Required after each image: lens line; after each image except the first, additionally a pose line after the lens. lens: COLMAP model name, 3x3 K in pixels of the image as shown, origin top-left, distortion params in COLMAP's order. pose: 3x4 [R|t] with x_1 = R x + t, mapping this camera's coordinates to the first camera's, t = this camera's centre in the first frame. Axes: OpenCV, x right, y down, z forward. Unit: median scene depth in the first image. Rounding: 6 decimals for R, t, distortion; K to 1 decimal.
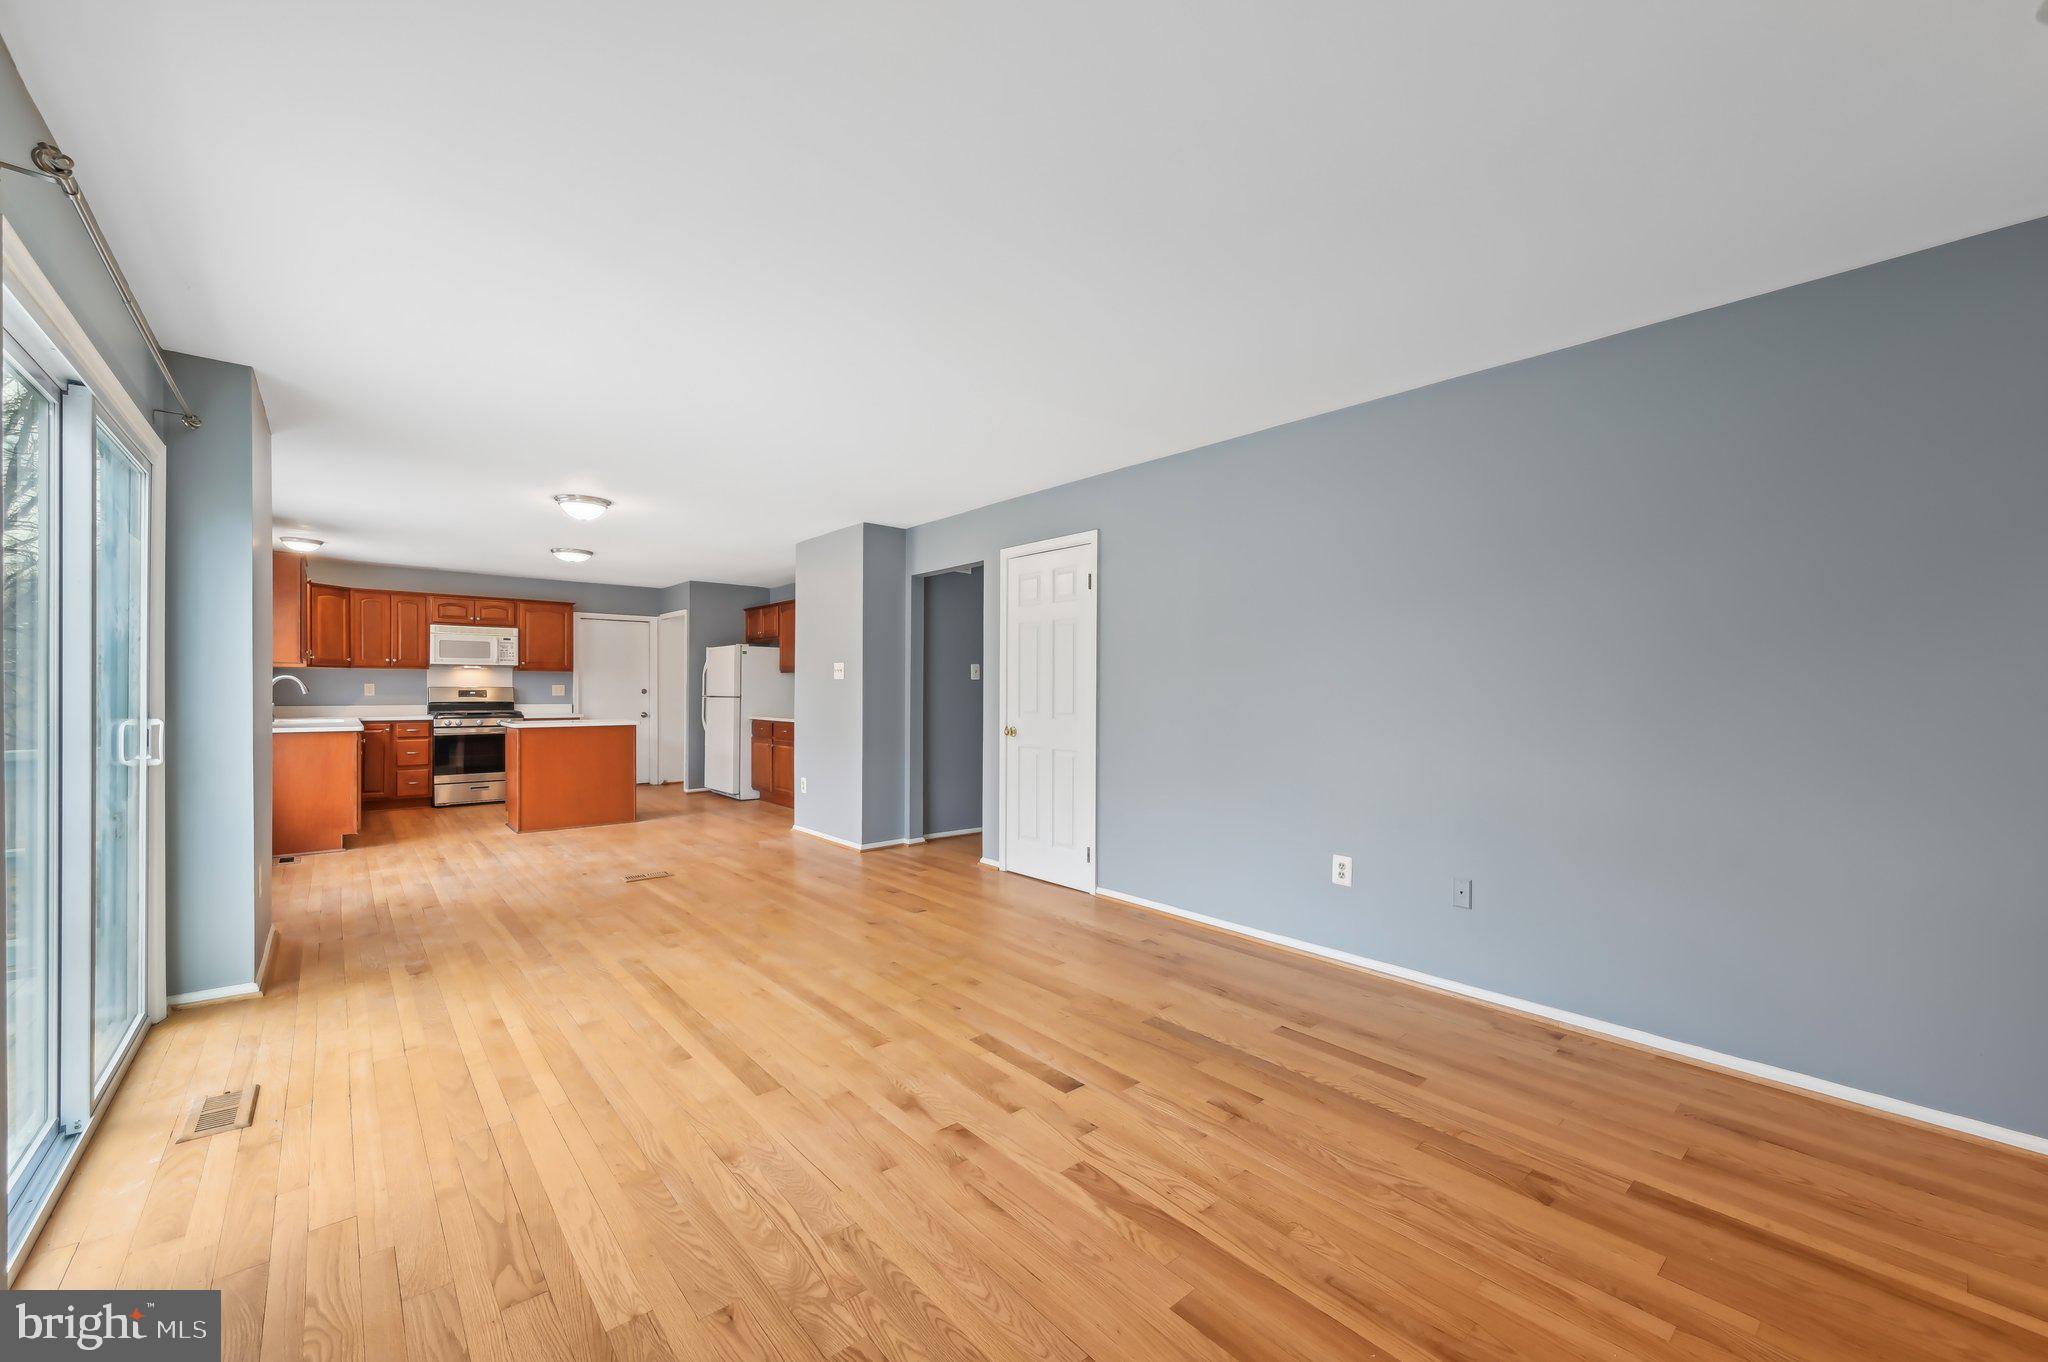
lens RADIAL K [[808.3, 0, 1038.0], [0, 808.3, 692.3], [0, 0, 1]] dist [-0.000991, -0.000008]
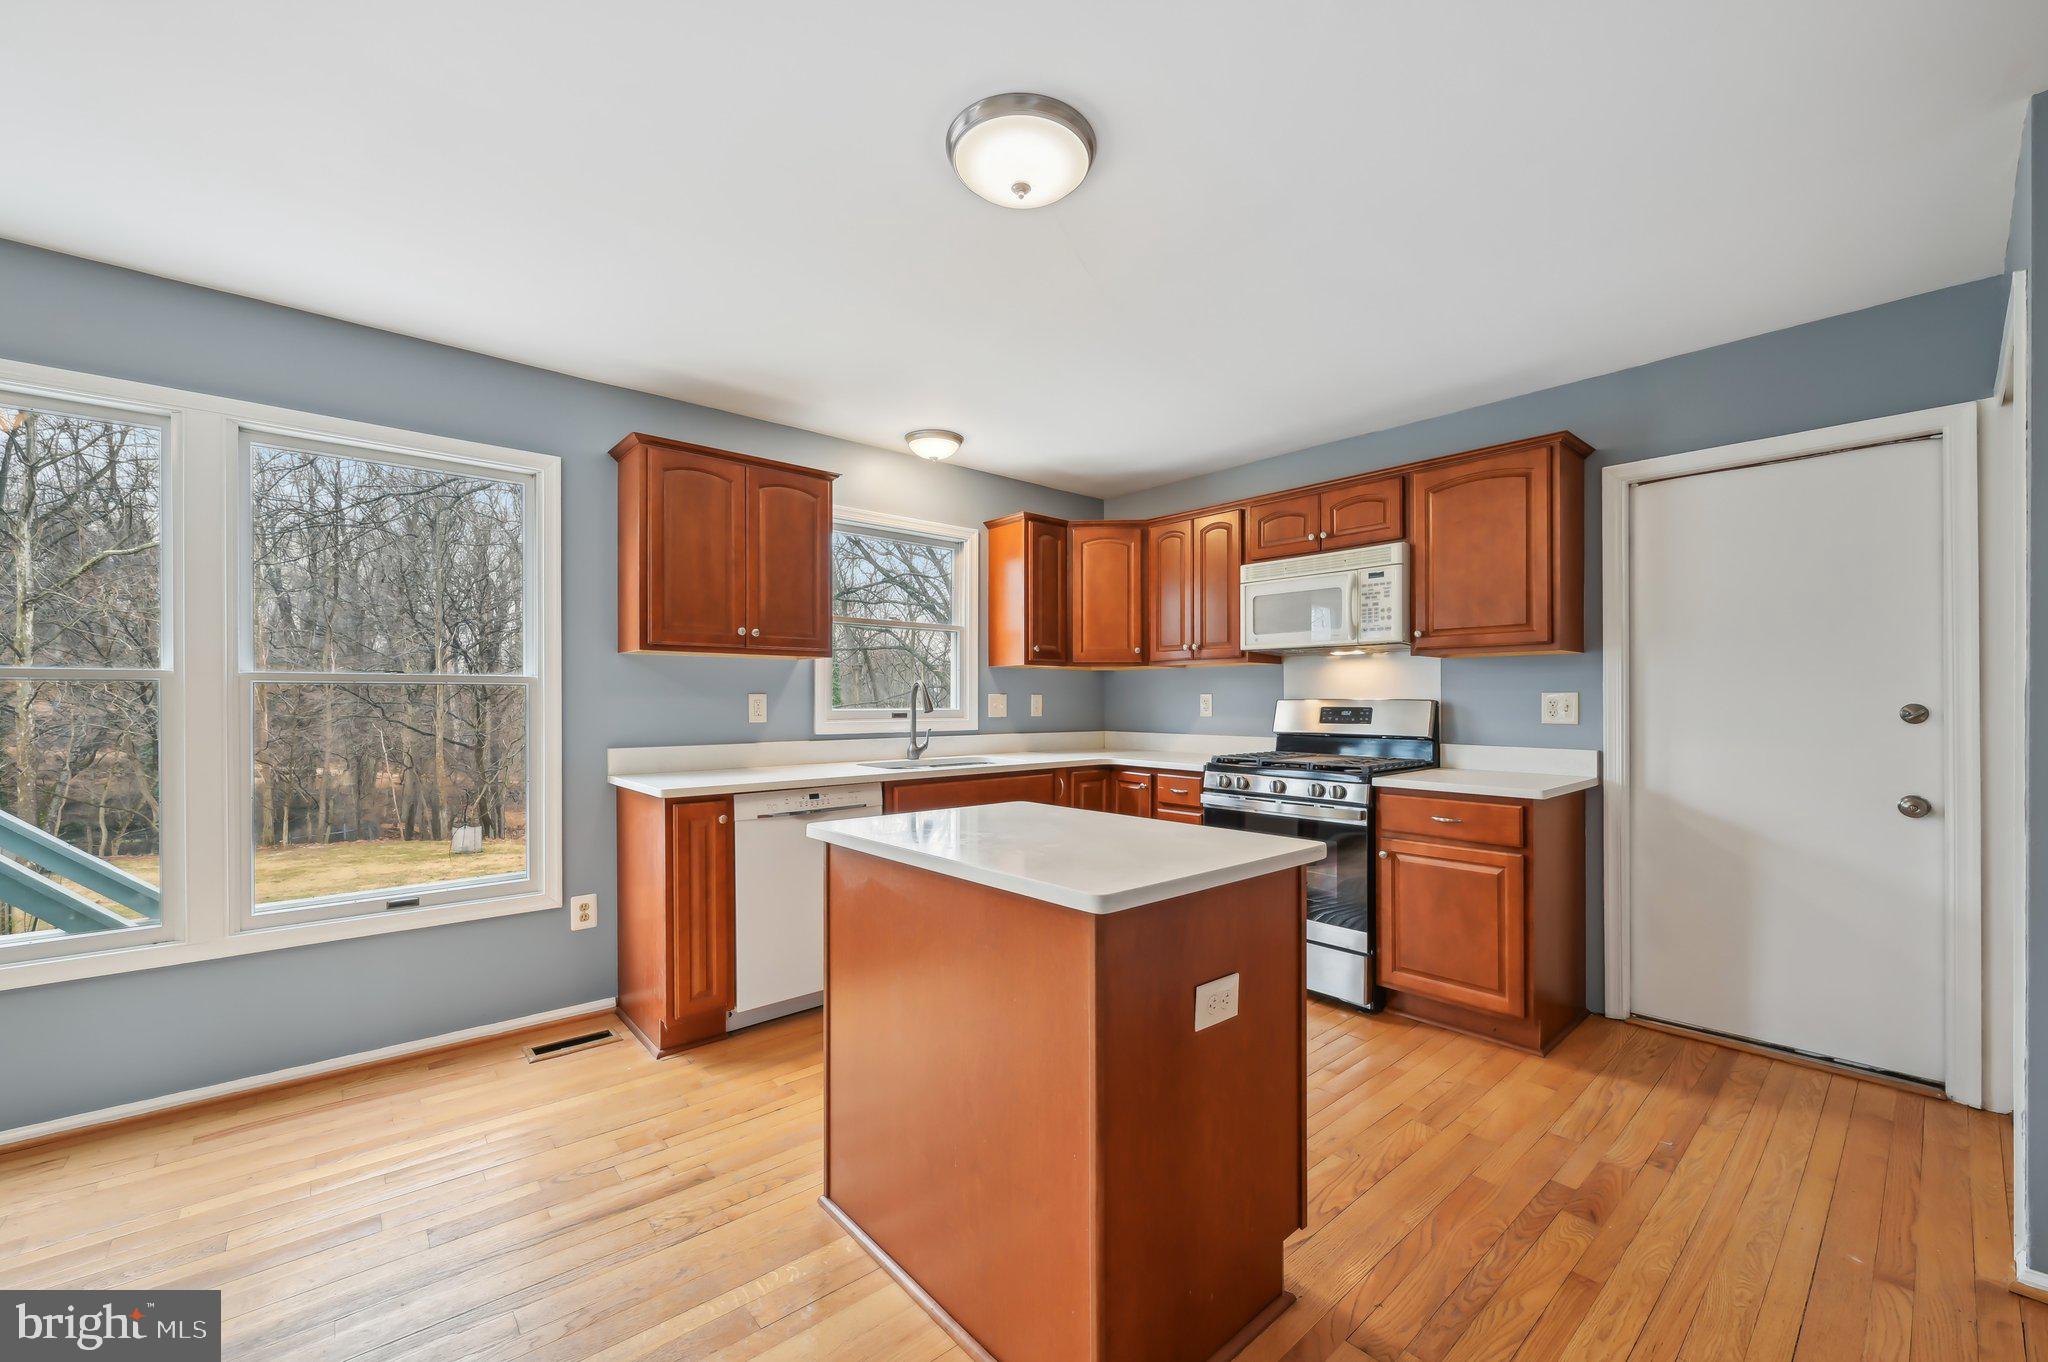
lens RADIAL K [[808.3, 0, 1038.0], [0, 808.3, 692.3], [0, 0, 1]] dist [-0.000991, -0.000008]
pose [[0.008568, -0.014386, -0.999860, -0.302033], [-0.005185, 0.999882, -0.014431, -0.003642], [0.999950, 0.005308, 0.008493, 0.920551]]
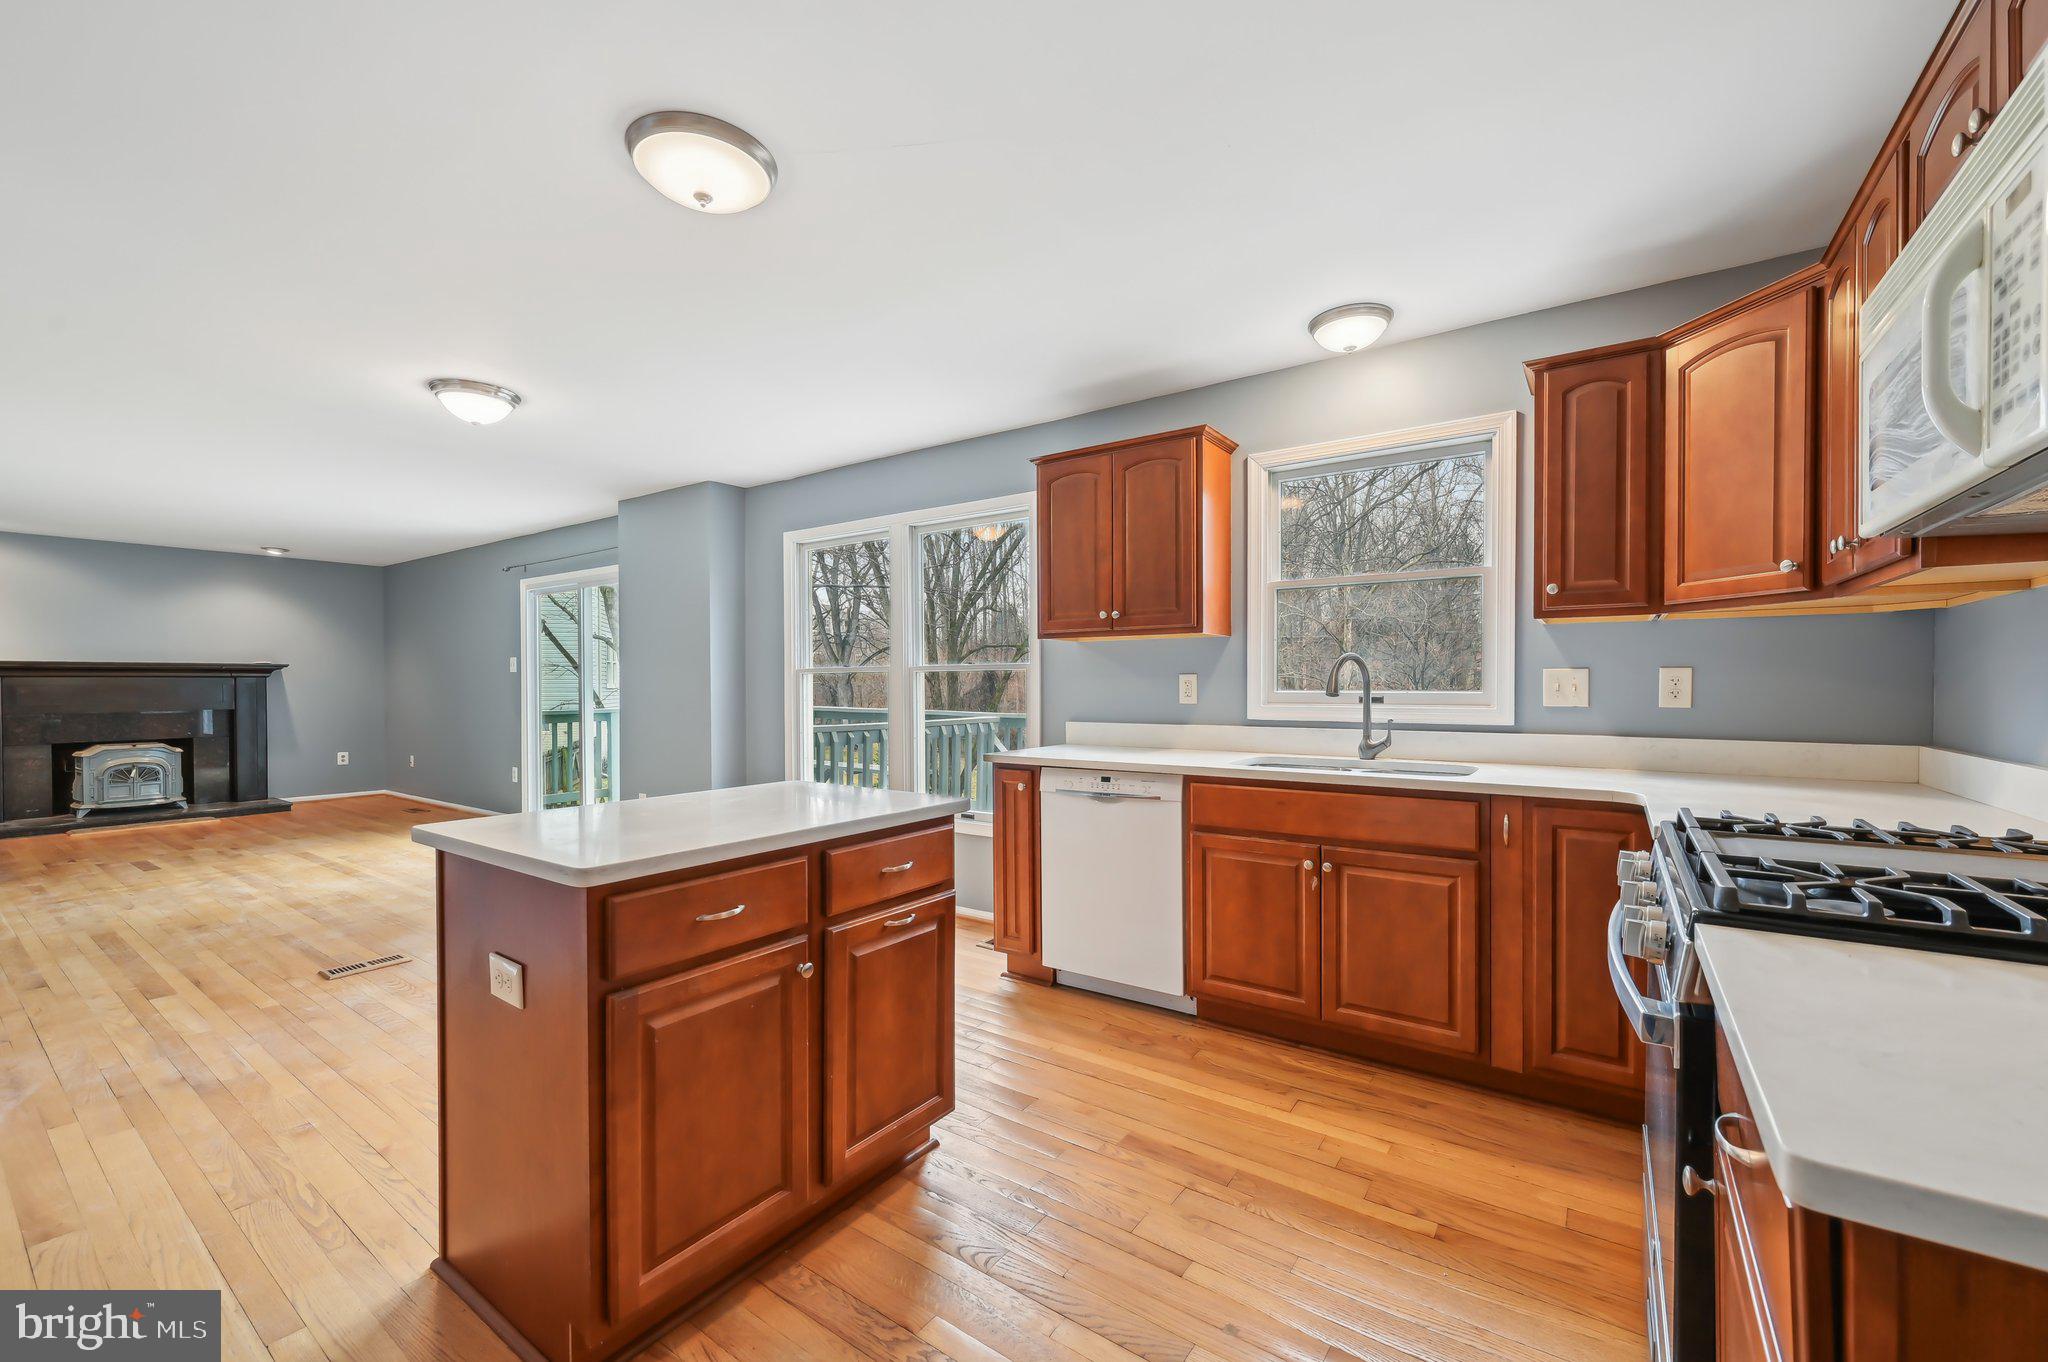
lens RADIAL K [[815.8, 0, 1036.8], [0, 815.8, 686.9], [0, 0, 1]] dist [0.002167, 0.000004]
pose [[-0.970225, 0.001213, -0.242203, -0.565734], [-0.001256, 0.999949, 0.010041, -0.005832], [0.242203, 0.010046, -0.970174, 1.176383]]
